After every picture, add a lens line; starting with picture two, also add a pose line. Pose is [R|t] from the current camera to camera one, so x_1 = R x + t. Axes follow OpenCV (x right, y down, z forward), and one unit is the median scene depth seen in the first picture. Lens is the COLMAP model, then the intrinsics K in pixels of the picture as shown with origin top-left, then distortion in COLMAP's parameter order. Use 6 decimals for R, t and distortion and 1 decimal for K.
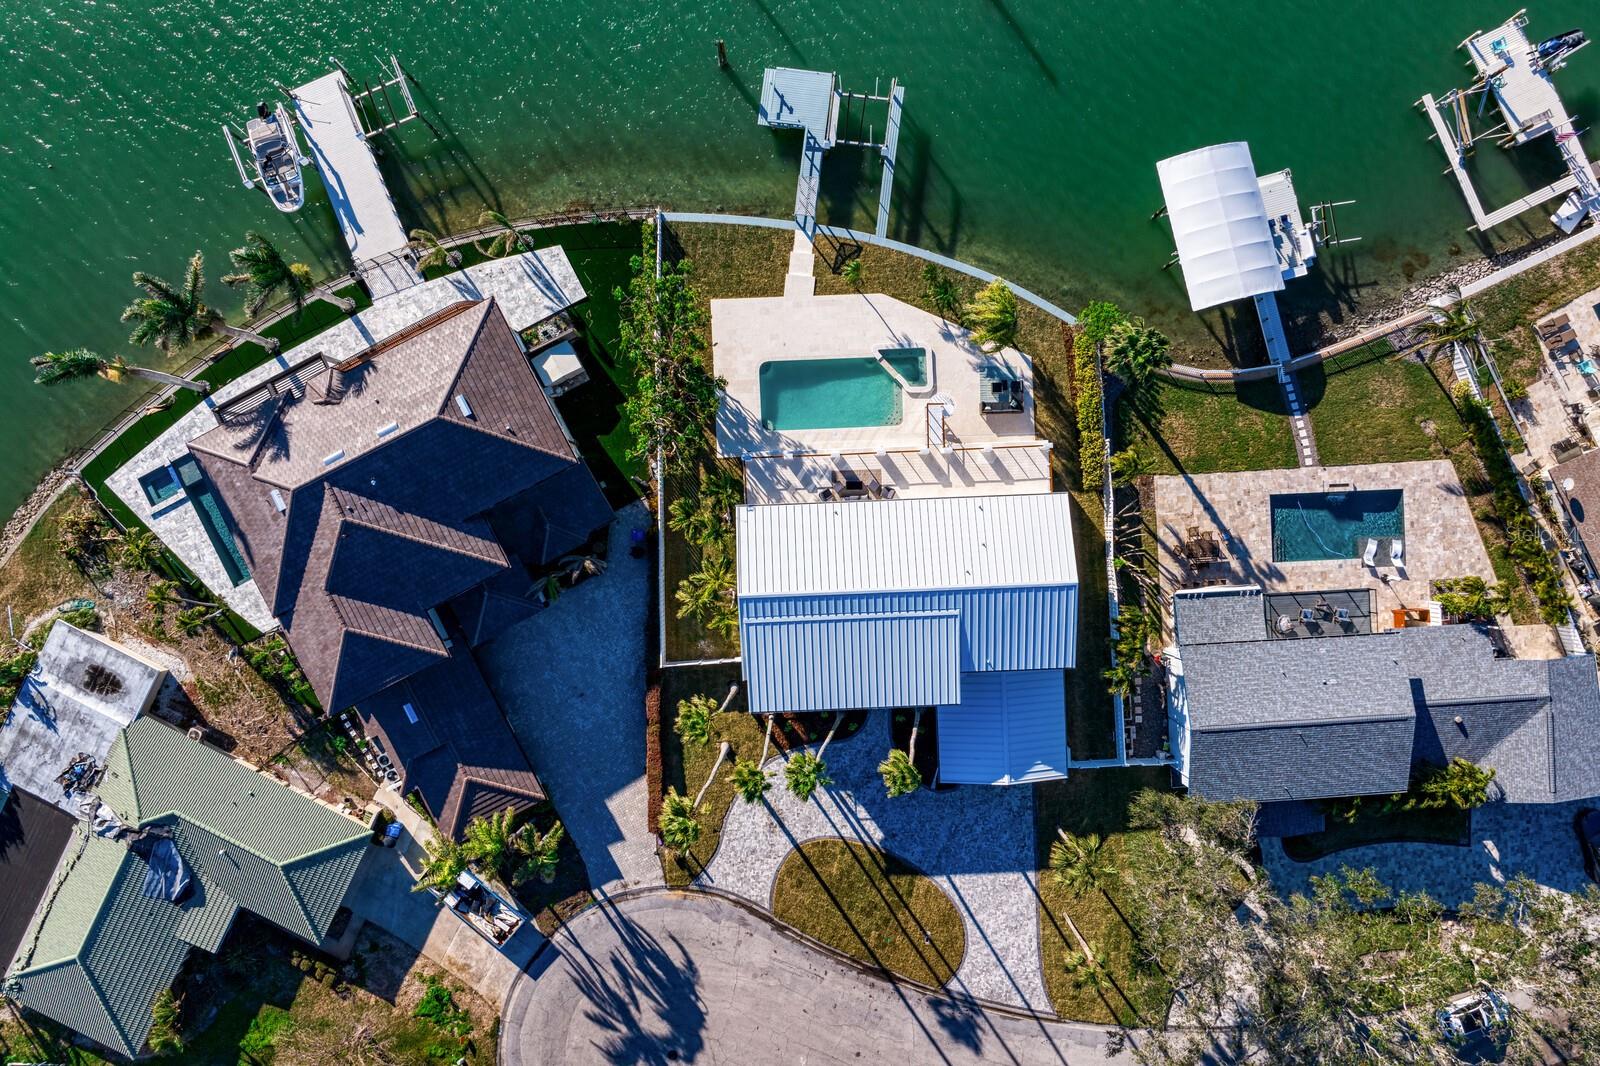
lens RADIAL K [[1116.3, 0, 796.7], [0, 1116.3, 552.4], [0, 0, 1]] dist [0.027604, 0.001363]
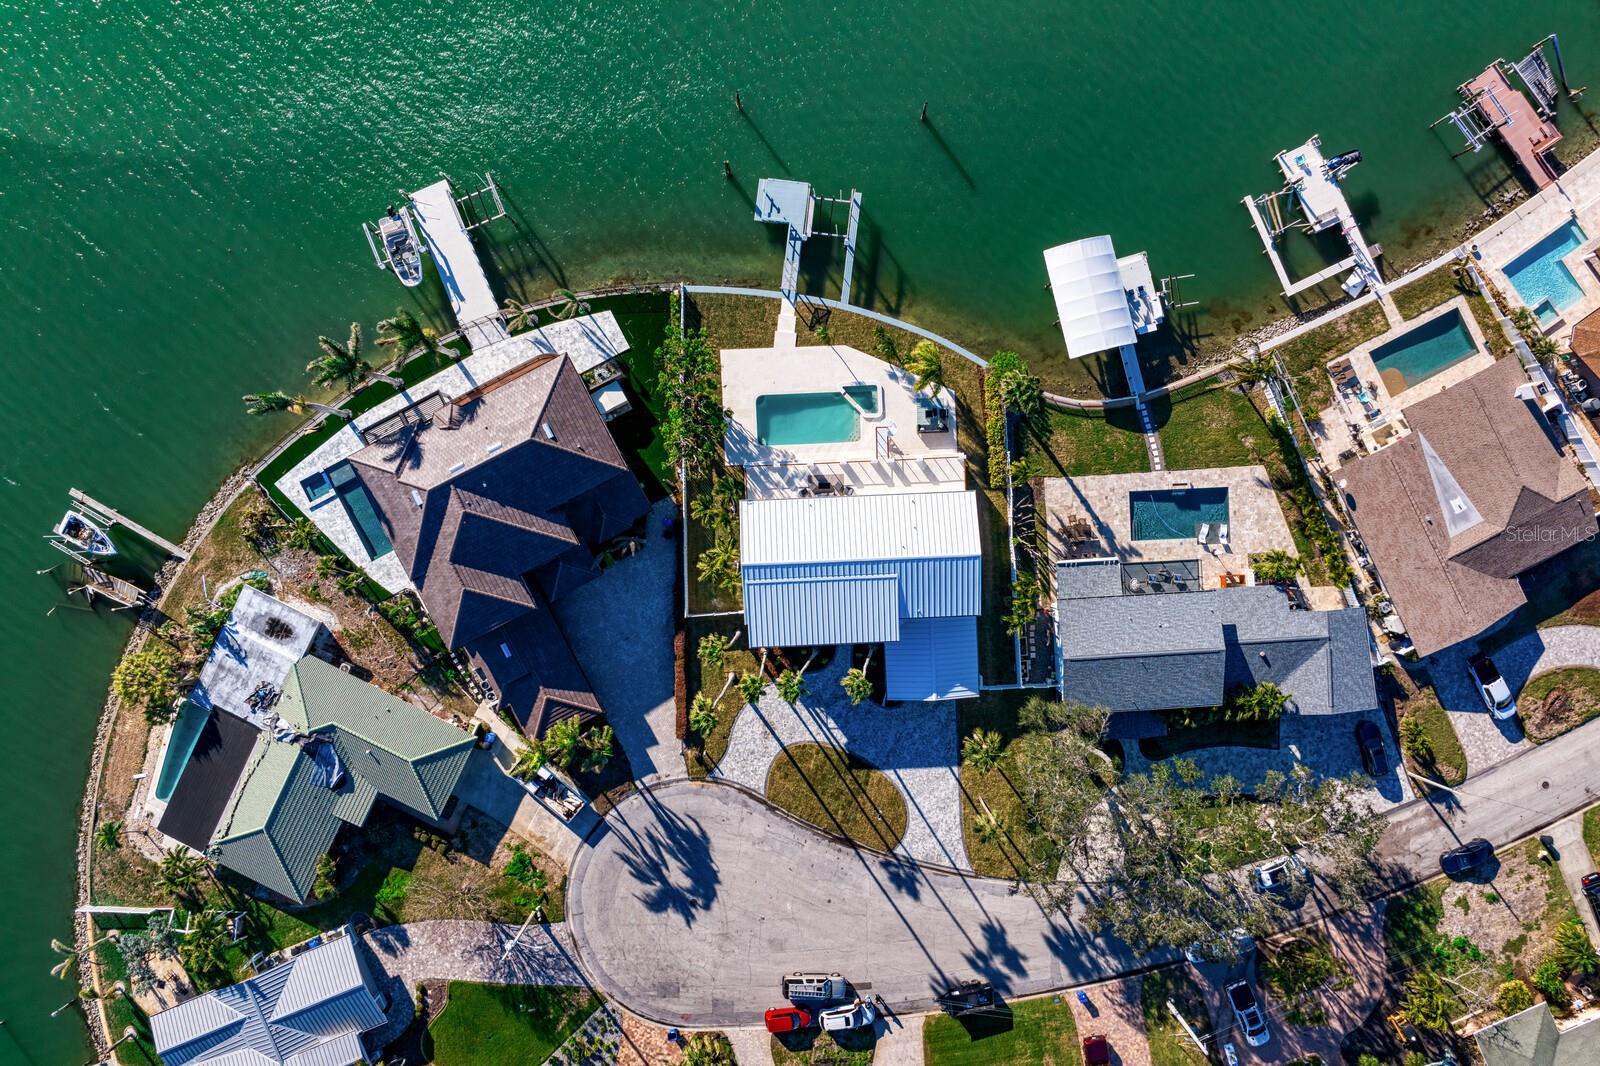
lens RADIAL K [[1107.5, 0, 800.0], [0, 1107.5, 533.0], [0, 0, 1]] dist [0.031665, -0.000164]
pose [[0.999969, -0.002675, 0.007369, 0.010193], [0.002744, 0.999953, -0.009275, 0.011031], [-0.007344, 0.009295, 0.999930, -0.358523]]
